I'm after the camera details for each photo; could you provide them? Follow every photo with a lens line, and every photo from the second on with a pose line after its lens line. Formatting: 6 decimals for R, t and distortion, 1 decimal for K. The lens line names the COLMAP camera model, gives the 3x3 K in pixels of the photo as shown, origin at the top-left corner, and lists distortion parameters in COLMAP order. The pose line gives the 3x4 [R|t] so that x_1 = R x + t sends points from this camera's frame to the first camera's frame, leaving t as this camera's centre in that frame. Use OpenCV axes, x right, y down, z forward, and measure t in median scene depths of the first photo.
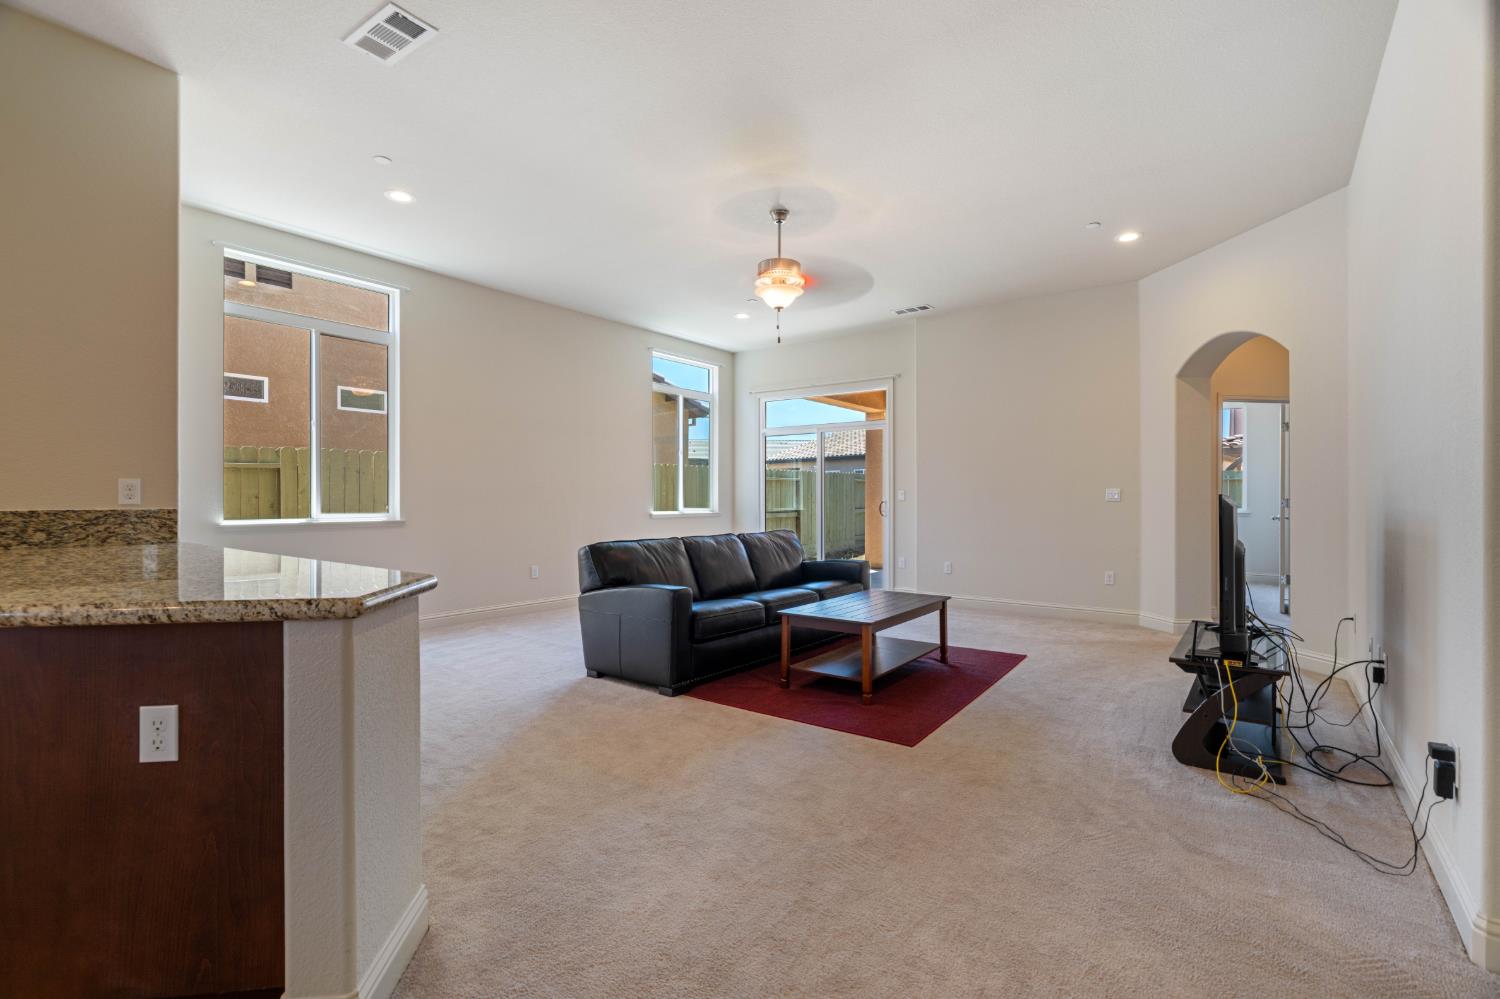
lens RADIAL K [[688.3, 0, 745.7], [0, 688.3, 499.6], [0, 0, 1]] dist [-0.000732, 0.000494]
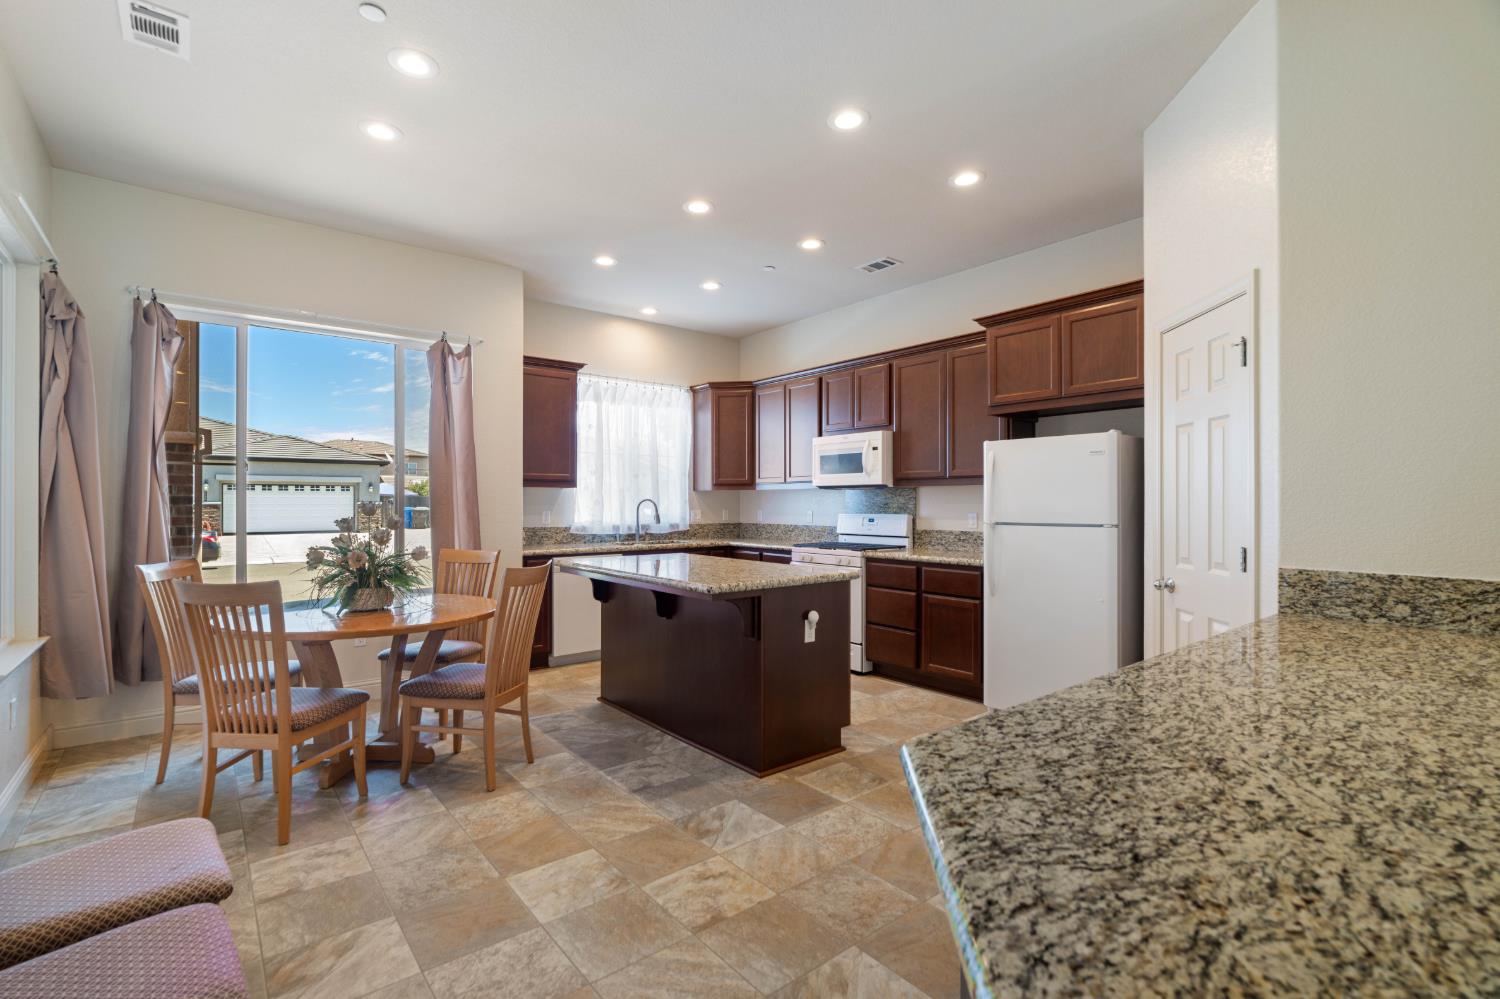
lens RADIAL K [[693.3, 0, 755.7], [0, 693.3, 502.3], [0, 0, 1]] dist [-0.003388, -0.000276]
pose [[-0.240685, -0.010062, -0.970551, -0.119558], [-0.014358, 0.999874, -0.006805, -0.042971], [0.970497, 0.012298, -0.240799, 0.450131]]
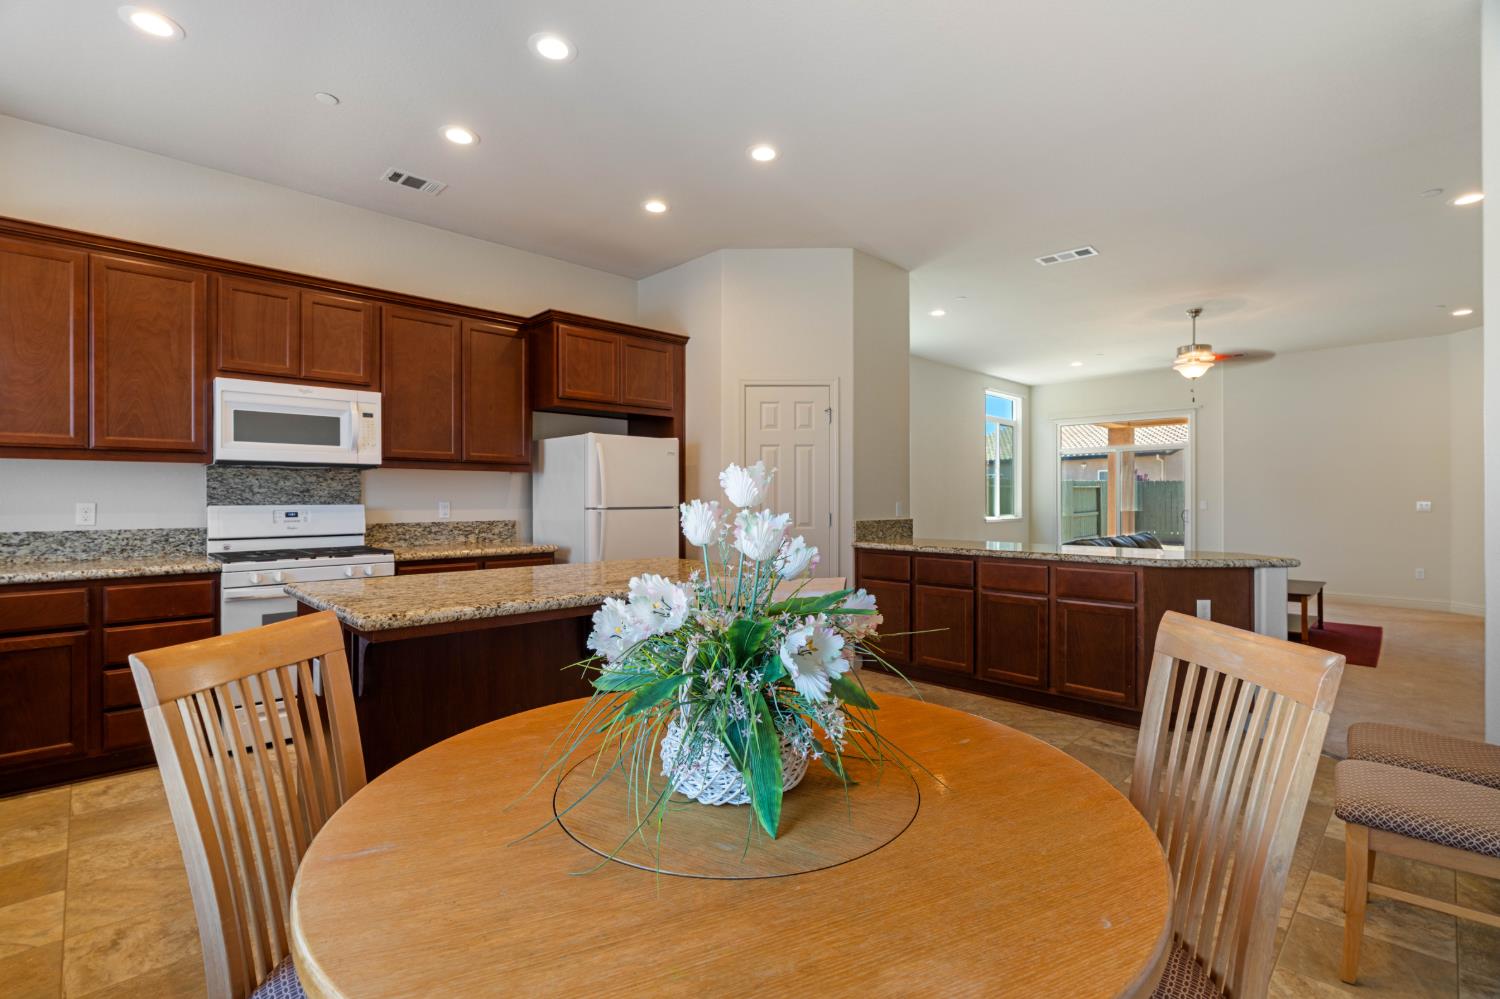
lens RADIAL K [[693.3, 0, 755.7], [0, 693.3, 502.3], [0, 0, 1]] dist [-0.003388, -0.000276]
pose [[0.989293, -0.000367, -0.145940, -0.989046], [0.000671, 0.999998, 0.002038, -0.036474], [0.145939, -0.002114, 0.989291, -0.851807]]
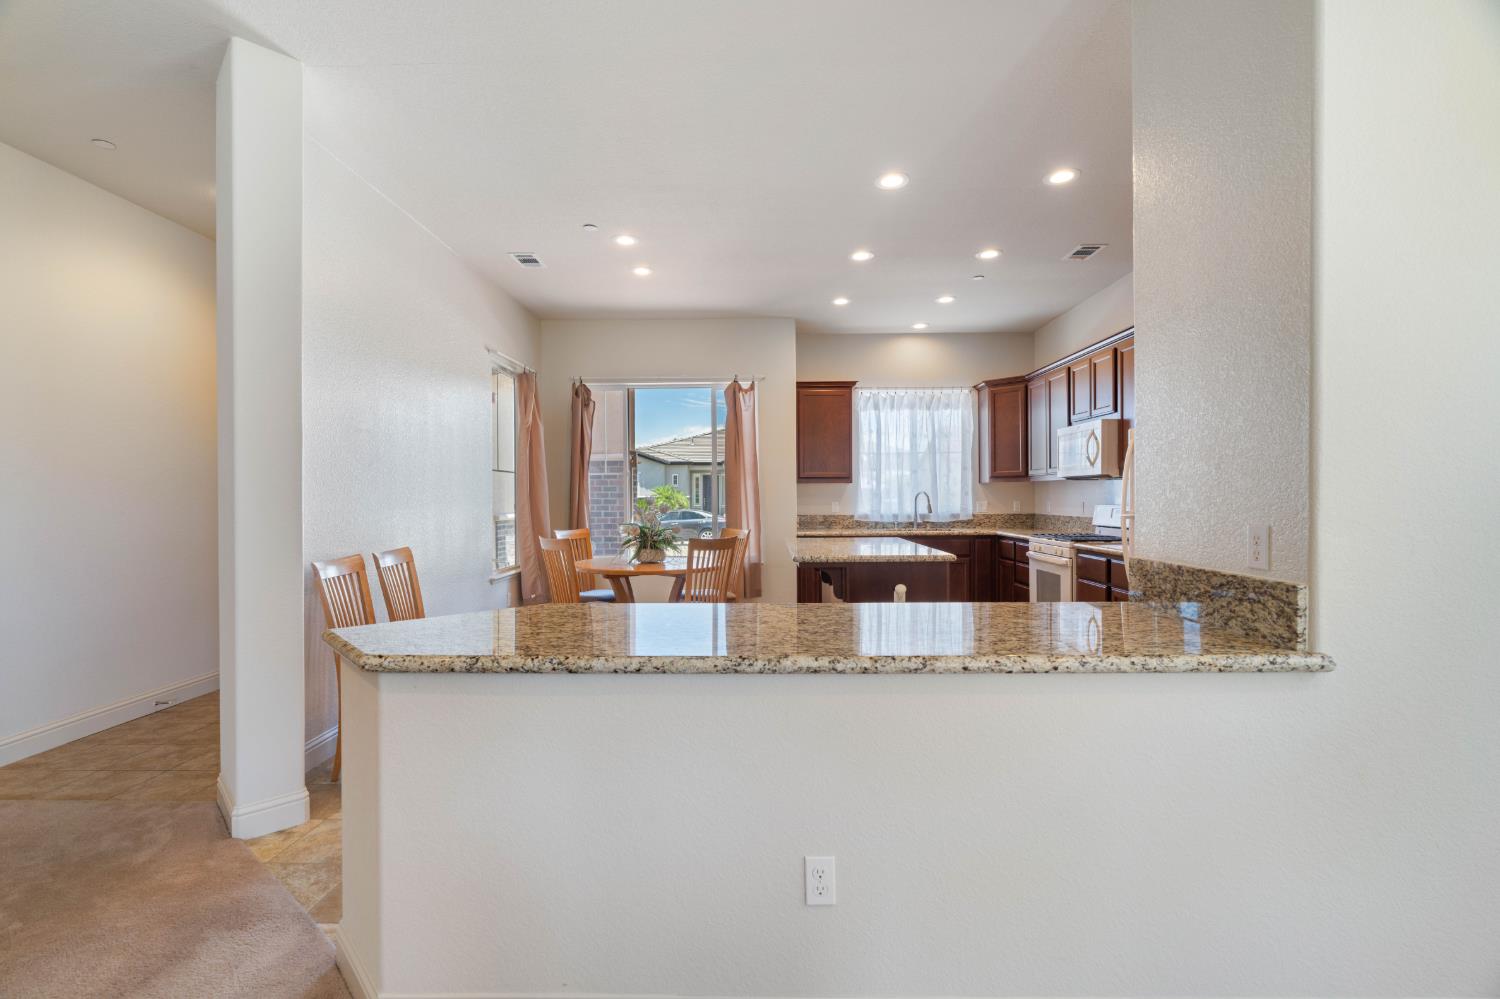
lens RADIAL K [[688.3, 0, 745.7], [0, 688.3, 499.6], [0, 0, 1]] dist [-0.000732, 0.000494]
pose [[-0.809474, -0.001095, -0.587154, -0.197009], [-0.008358, 0.999918, 0.009658, -0.052171], [0.587096, 0.012726, -0.809417, 1.183956]]
